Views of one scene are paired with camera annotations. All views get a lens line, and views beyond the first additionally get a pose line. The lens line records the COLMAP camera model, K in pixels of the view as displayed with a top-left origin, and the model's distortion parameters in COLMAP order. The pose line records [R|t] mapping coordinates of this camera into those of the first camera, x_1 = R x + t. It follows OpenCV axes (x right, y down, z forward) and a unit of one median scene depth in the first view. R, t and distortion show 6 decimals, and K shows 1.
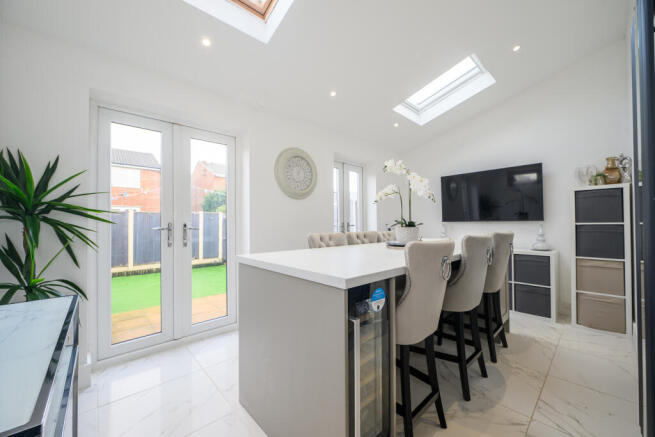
lens RADIAL K [[252.2, 0, 327.5], [0, 252.2, 218.5], [0, 0, 1]] dist [0.000533, 0.000019]
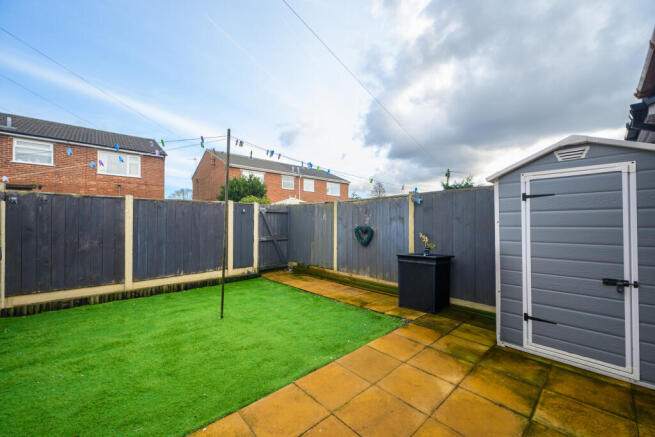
lens RADIAL K [[252.2, 0, 327.5], [0, 252.2, 218.5], [0, 0, 1]] dist [0.000533, 0.000019]
pose [[0.999989, 0.004789, 0.000083, -0.617025], [-0.004790, 0.999973, 0.005549, 0.043287], [-0.000056, -0.005549, 0.999985, 0.804719]]
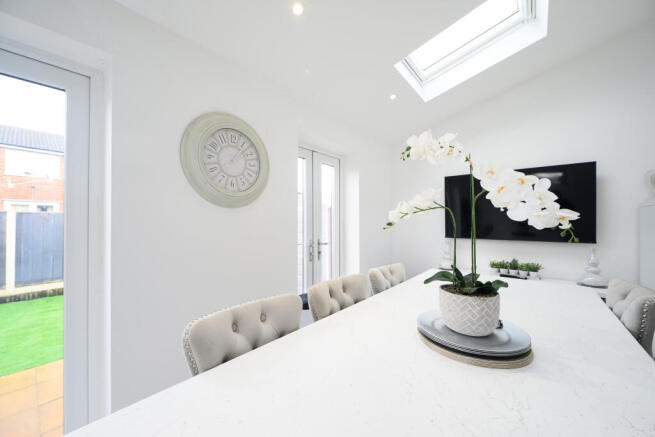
lens RADIAL K [[252.2, 0, 327.5], [0, 252.2, 218.5], [0, 0, 1]] dist [0.000533, 0.000019]
pose [[0.990572, 0.012053, 0.136465, 0.014116], [-0.013029, 0.999896, 0.006258, -0.054458], [-0.136375, -0.007977, 0.990625, 0.391867]]
